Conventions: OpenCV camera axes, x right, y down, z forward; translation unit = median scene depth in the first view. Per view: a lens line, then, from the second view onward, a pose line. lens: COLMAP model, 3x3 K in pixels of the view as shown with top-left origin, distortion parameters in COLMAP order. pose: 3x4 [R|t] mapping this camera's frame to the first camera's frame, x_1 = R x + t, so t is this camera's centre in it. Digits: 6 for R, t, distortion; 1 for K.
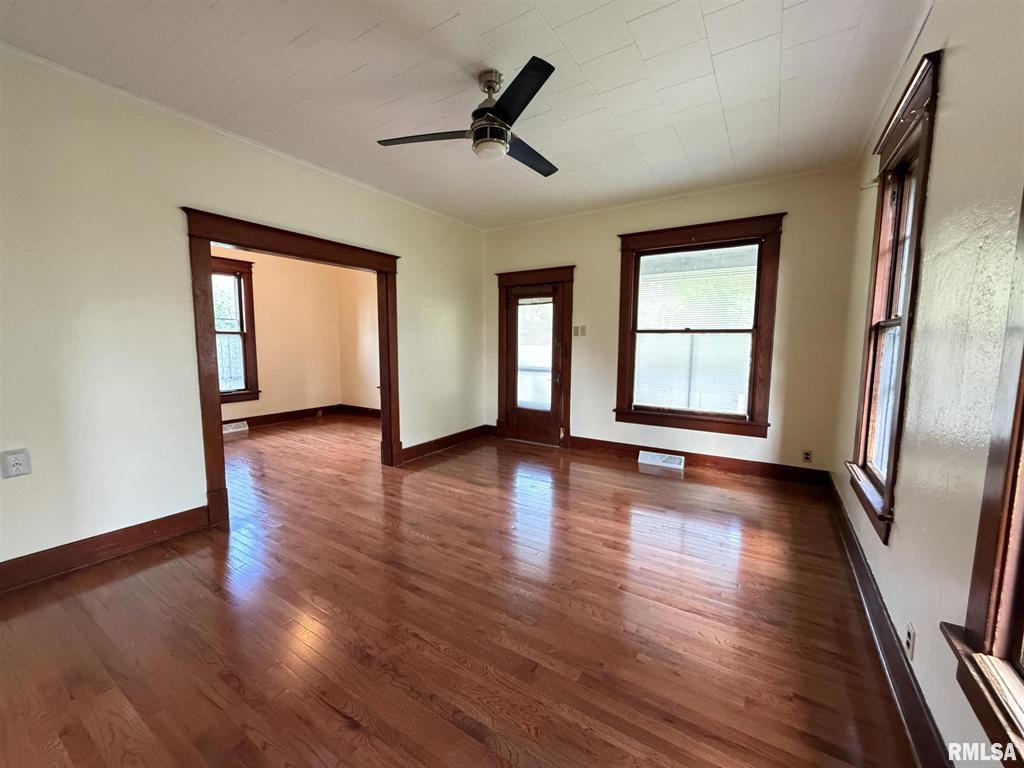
lens RADIAL K [[407.3, 0, 514.0], [0, 407.3, 382.8], [0, 0, 1]] dist [0.002344, -0.000239]
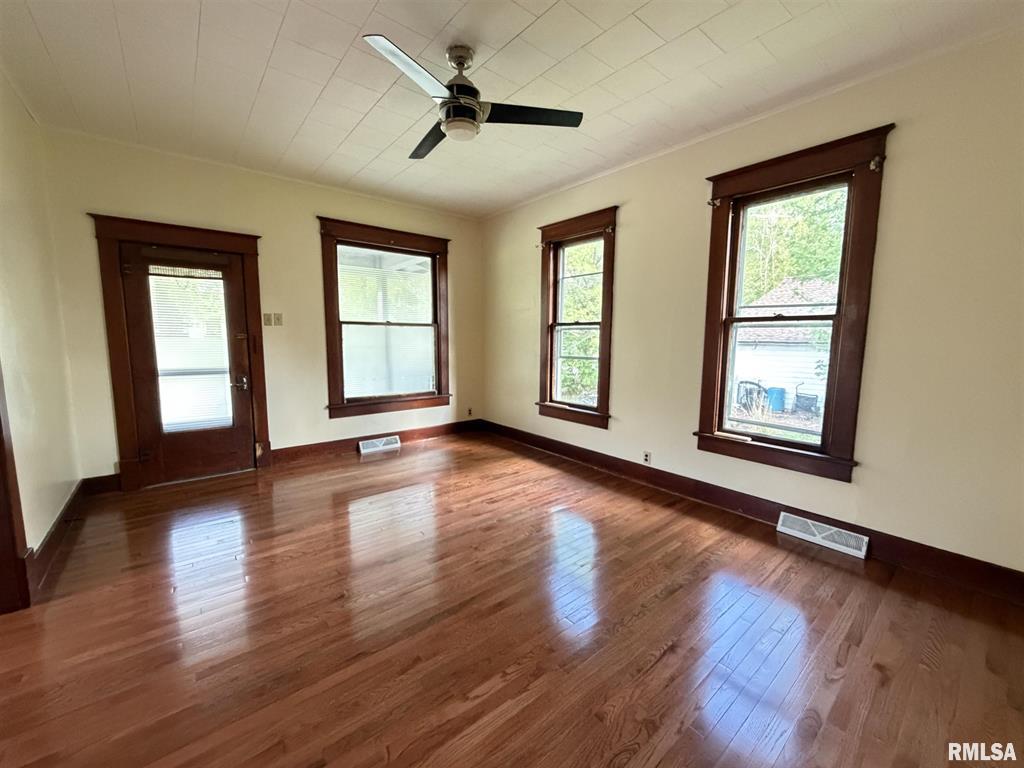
lens RADIAL K [[407.3, 0, 506.1], [0, 407.3, 385.0], [0, 0, 1]] dist [0.002344, -0.000239]
pose [[0.322804, -0.115568, 0.939384, -0.526464], [0.091424, 0.991683, 0.090586, -0.032183], [-0.942040, 0.056641, 0.330685, 0.334317]]
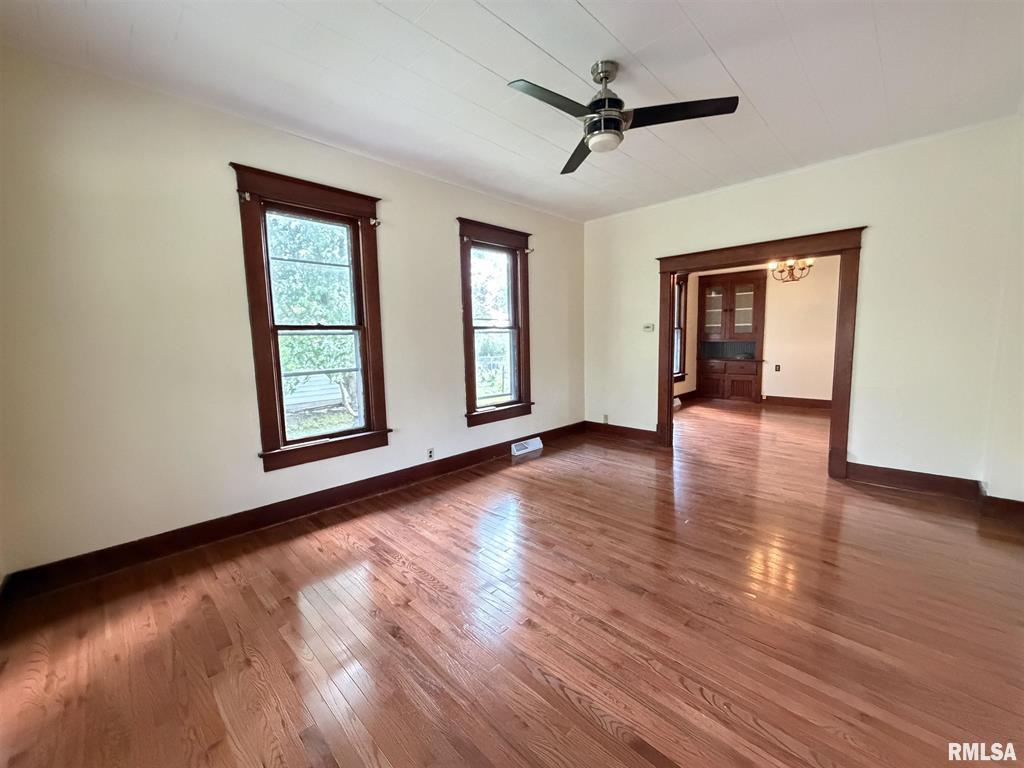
lens RADIAL K [[407.3, 0, 511.5], [0, 407.3, 385.9], [0, 0, 1]] dist [0.002344, -0.000239]
pose [[-0.974725, -0.010773, 0.223147, -0.035670], [0.039130, 0.975164, 0.218001, -0.116947], [-0.219953, 0.221223, -0.950095, 1.129841]]
